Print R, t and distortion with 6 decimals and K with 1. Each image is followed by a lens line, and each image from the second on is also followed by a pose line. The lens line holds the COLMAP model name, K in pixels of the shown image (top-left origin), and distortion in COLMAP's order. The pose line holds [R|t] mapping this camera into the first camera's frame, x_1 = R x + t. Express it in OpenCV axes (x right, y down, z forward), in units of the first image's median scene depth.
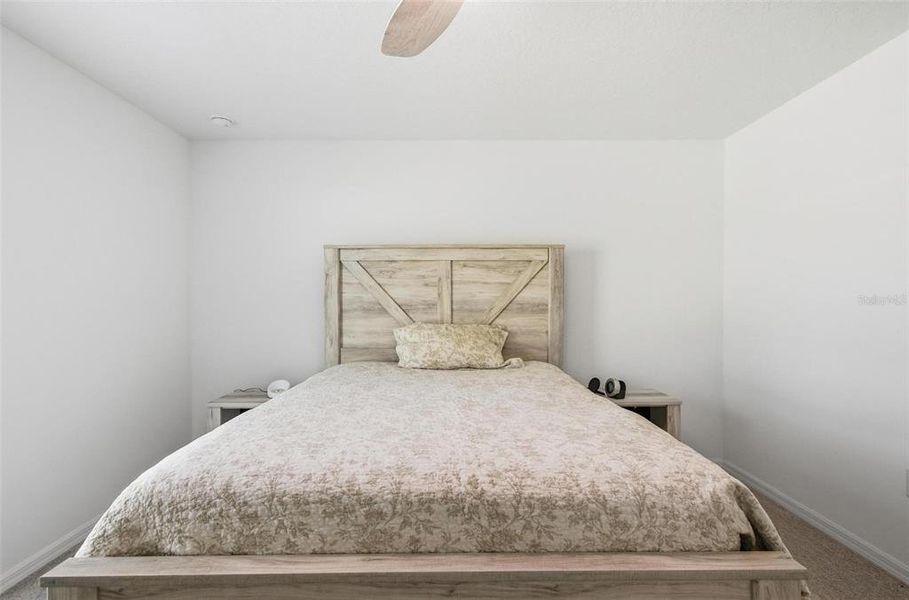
lens RADIAL K [[440.1, 0, 458.9], [0, 440.1, 301.1], [0, 0, 1]] dist [0.014428, -0.000235]
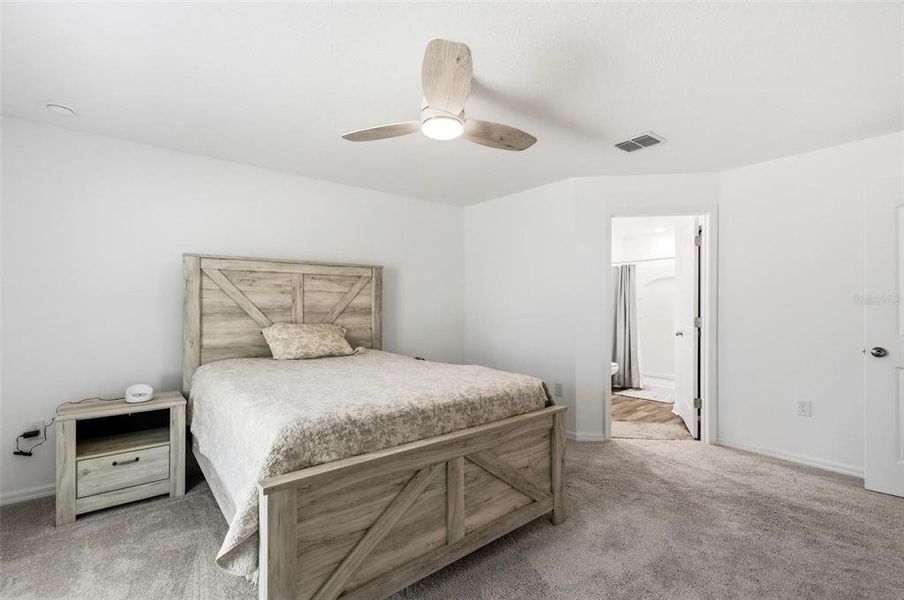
lens RADIAL K [[393.2, 0, 432.4], [0, 393.2, 310.9], [0, 0, 1]] dist [-0.001477, 0.000154]
pose [[0.801956, -0.006196, 0.597351, -0.393542], [0.000167, 0.999948, 0.010148, 0.003480], [-0.597383, -0.008038, 0.801915, -0.120102]]
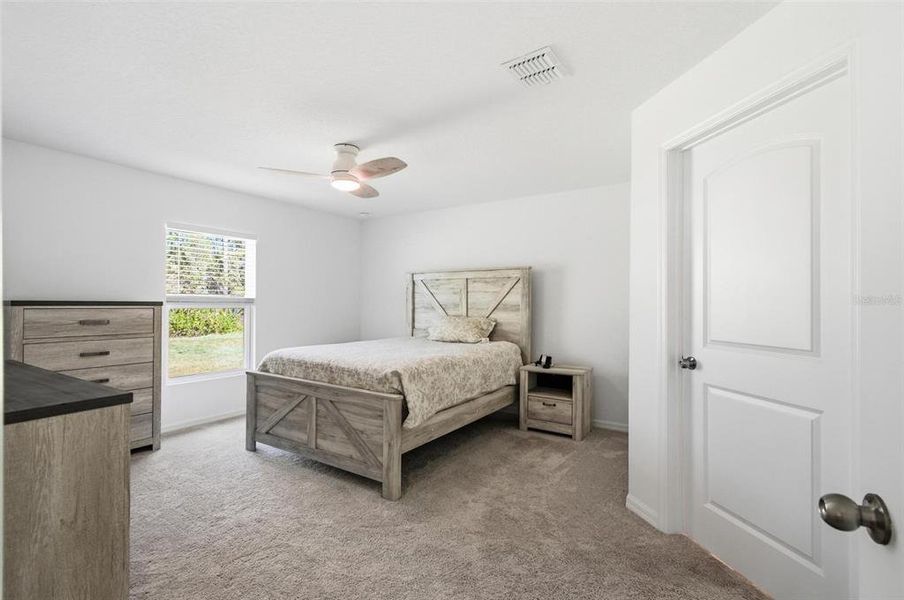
lens RADIAL K [[404.7, 0, 451.2], [0, 404.7, 304.9], [0, 0, 1]] dist [-0.003429, 0.000721]
pose [[0.826678, 0.007715, -0.562622, 0.793841], [-0.007375, 0.999969, 0.002876, 0.002981], [0.562627, 0.001772, 0.826709, -0.289713]]
